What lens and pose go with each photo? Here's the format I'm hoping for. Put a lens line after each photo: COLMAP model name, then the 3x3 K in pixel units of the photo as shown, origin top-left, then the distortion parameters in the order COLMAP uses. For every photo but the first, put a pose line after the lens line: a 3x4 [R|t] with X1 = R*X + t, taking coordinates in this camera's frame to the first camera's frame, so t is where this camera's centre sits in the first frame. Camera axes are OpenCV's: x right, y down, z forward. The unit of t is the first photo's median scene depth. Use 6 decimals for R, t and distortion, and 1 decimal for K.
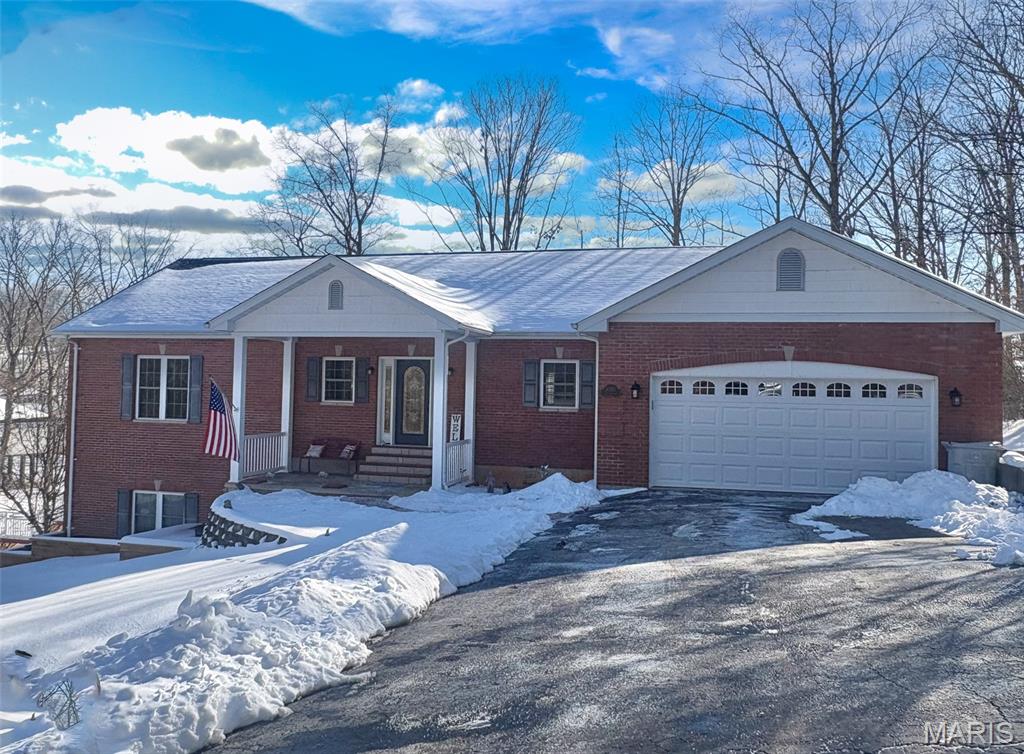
lens RADIAL K [[861.5, 0, 538.4], [0, 861.5, 363.6], [0, 0, 1]] dist [0.019996, -0.025645]
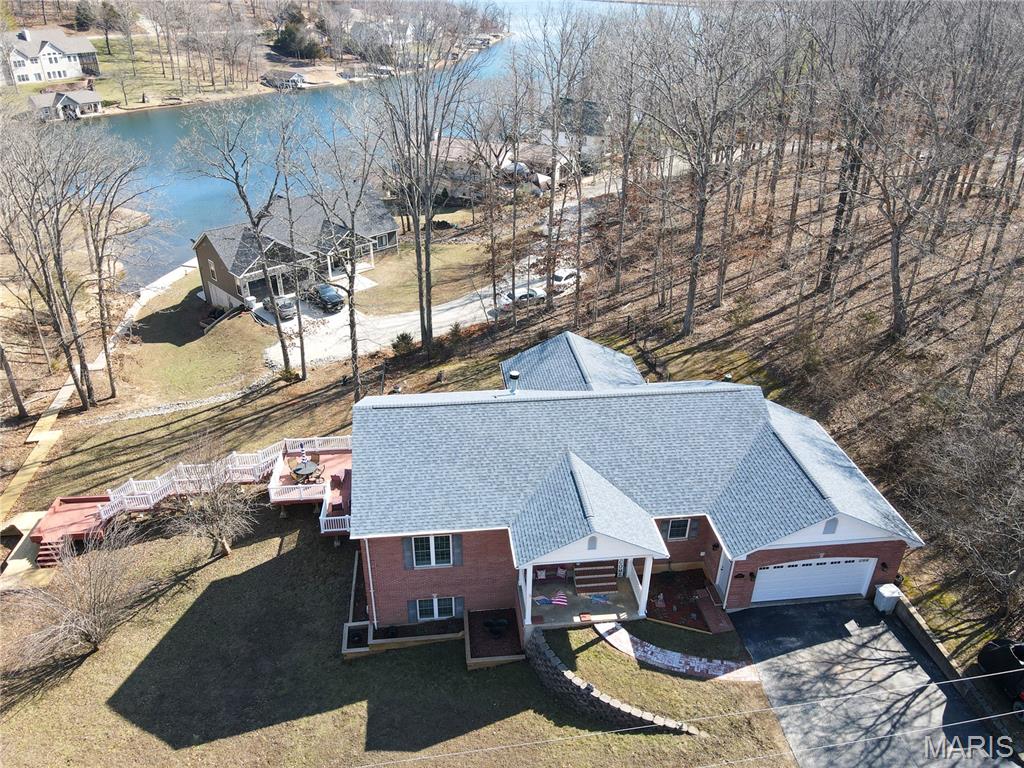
lens RADIAL K [[747.0, 0, 510.8], [0, 747.0, 378.8], [0, 0, 1]] dist [0.009330, 0.014161]
pose [[0.934244, -0.183744, 0.305657, -0.718159], [-0.011264, 0.841430, 0.540249, -1.072598], [-0.356457, -0.508168, 0.784031, 0.018083]]
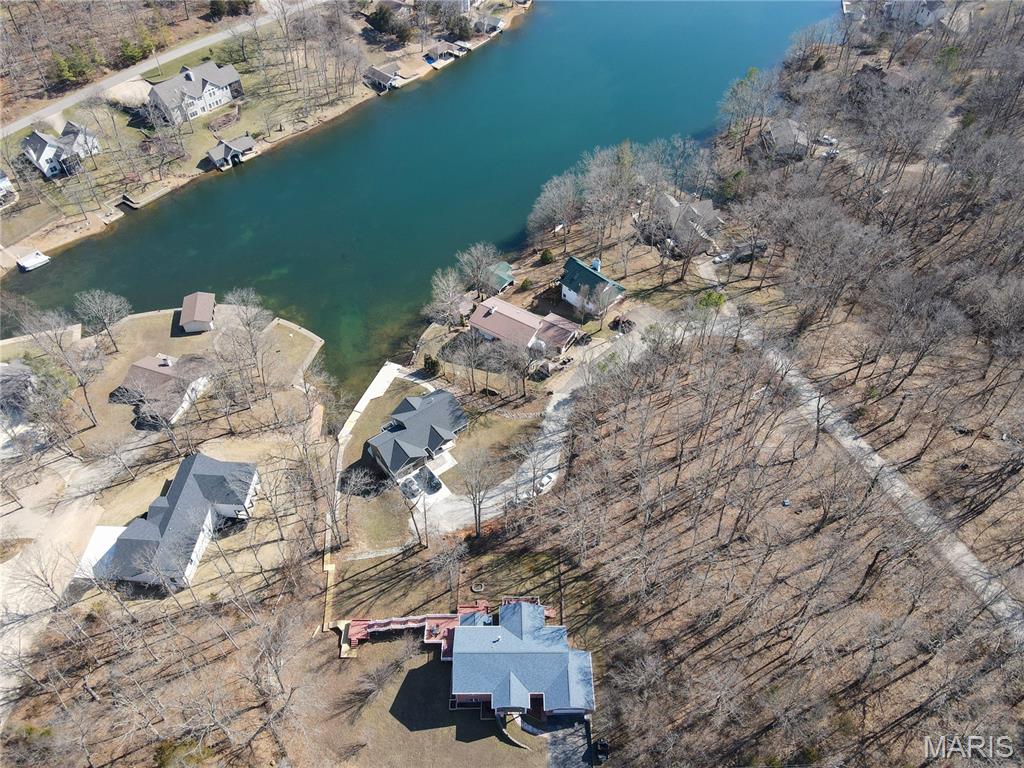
lens RADIAL K [[747.0, 0, 512.2], [0, 747.0, 385.2], [0, 0, 1]] dist [0.009330, 0.014161]
pose [[0.966644, -0.206978, 0.150865, -0.550002], [0.004141, 0.601581, 0.798801, -6.176642], [-0.256092, -0.771531, 0.582372, -0.553723]]
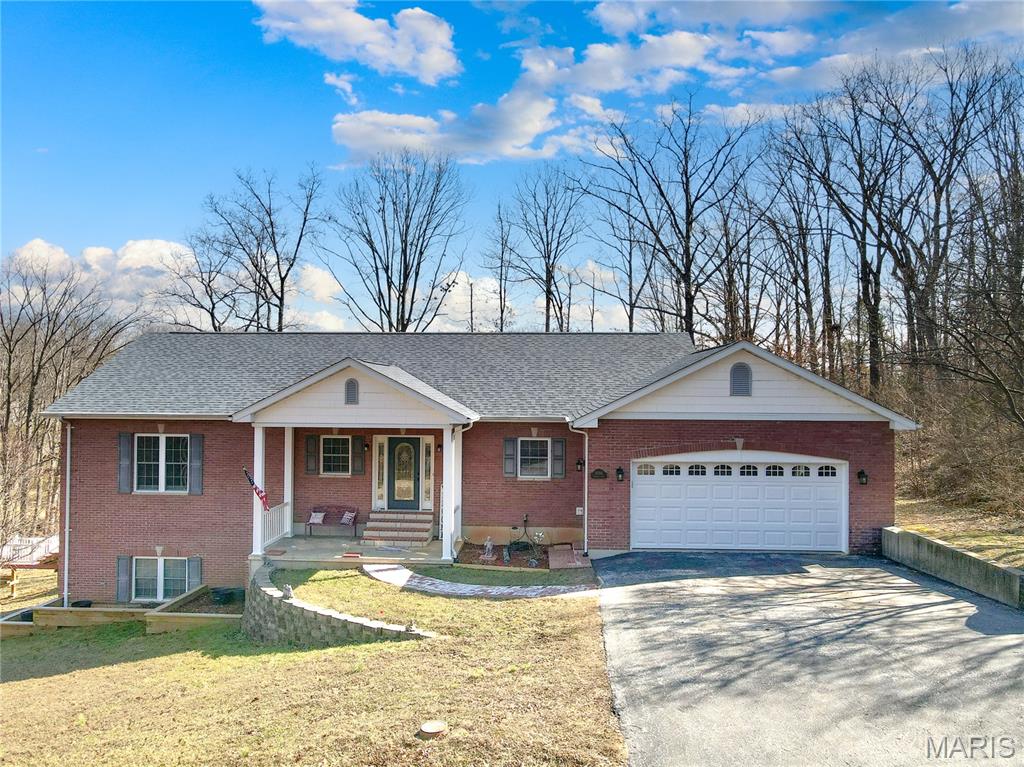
lens RADIAL K [[747.0, 0, 510.9], [0, 747.0, 385.0], [0, 0, 1]] dist [0.009330, 0.014161]
pose [[0.981582, -0.016647, 0.190313, -0.194327], [0.010589, 0.999406, 0.032806, -0.106640], [-0.190746, -0.030187, 0.981175, -0.020623]]
